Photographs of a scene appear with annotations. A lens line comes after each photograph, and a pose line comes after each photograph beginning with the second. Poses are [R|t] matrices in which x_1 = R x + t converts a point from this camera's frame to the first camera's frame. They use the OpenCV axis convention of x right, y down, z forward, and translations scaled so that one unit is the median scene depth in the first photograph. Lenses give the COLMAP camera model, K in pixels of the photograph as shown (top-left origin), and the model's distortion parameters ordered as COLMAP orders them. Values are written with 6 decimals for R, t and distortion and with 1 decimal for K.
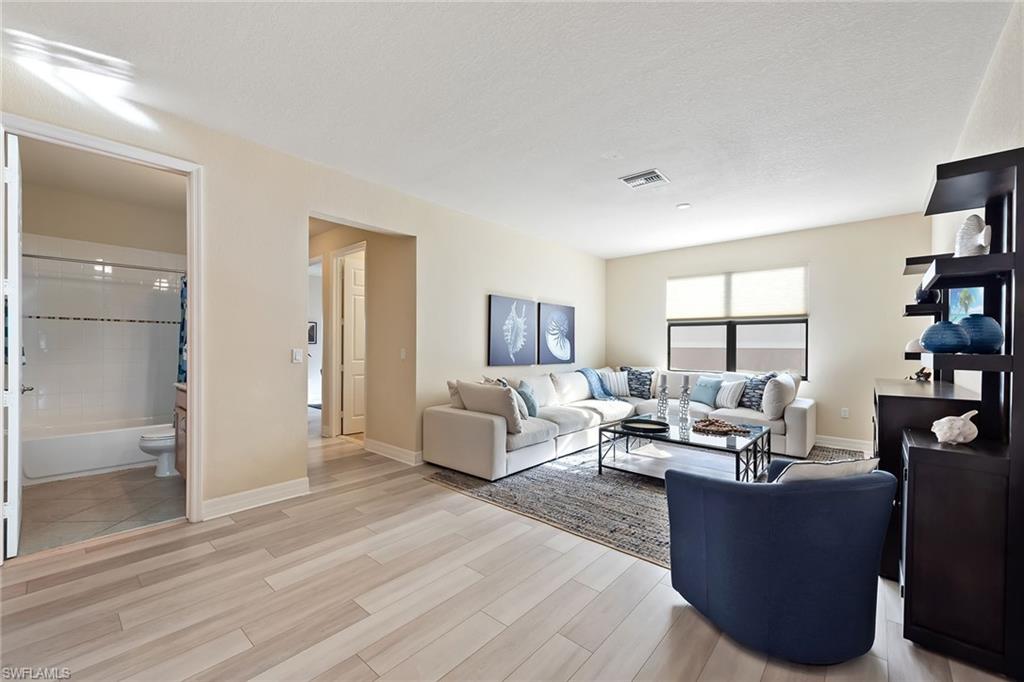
lens RADIAL K [[401.3, 0, 510.2], [0, 401.3, 344.1], [0, 0, 1]] dist [0.000207, -0.000113]
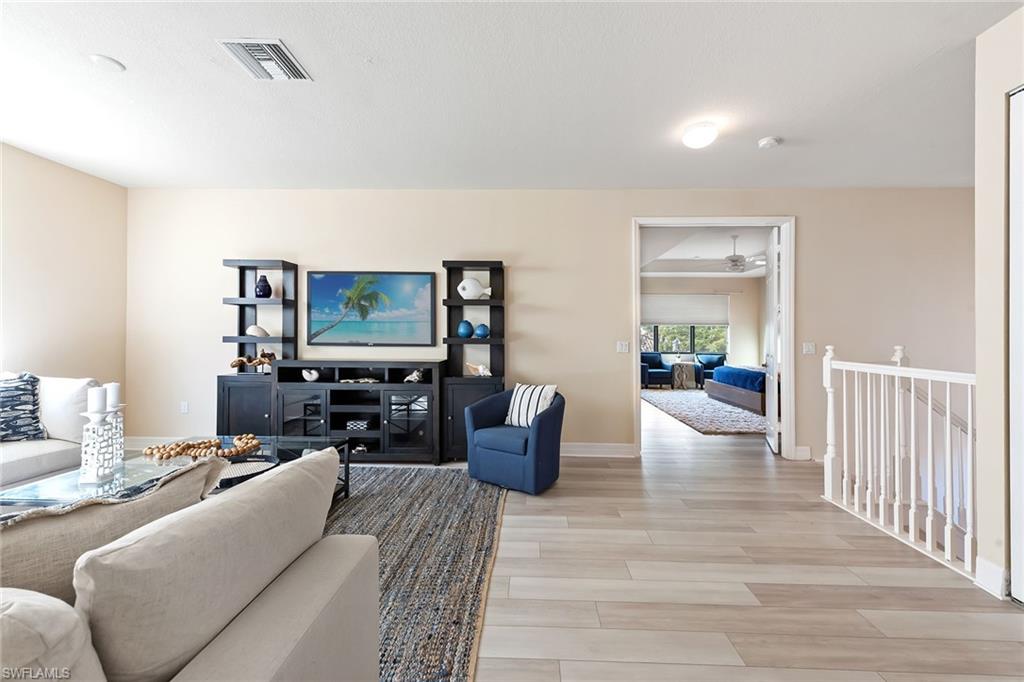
lens RADIAL K [[411.9, 0, 511.0], [0, 411.9, 346.8], [0, 0, 1]] dist [0.017322, 0.000002]
pose [[-0.634519, -0.047187, 0.771465, -0.540021], [-0.024697, 0.998863, 0.040782, -0.021939], [-0.772512, 0.006824, -0.634963, 1.504119]]
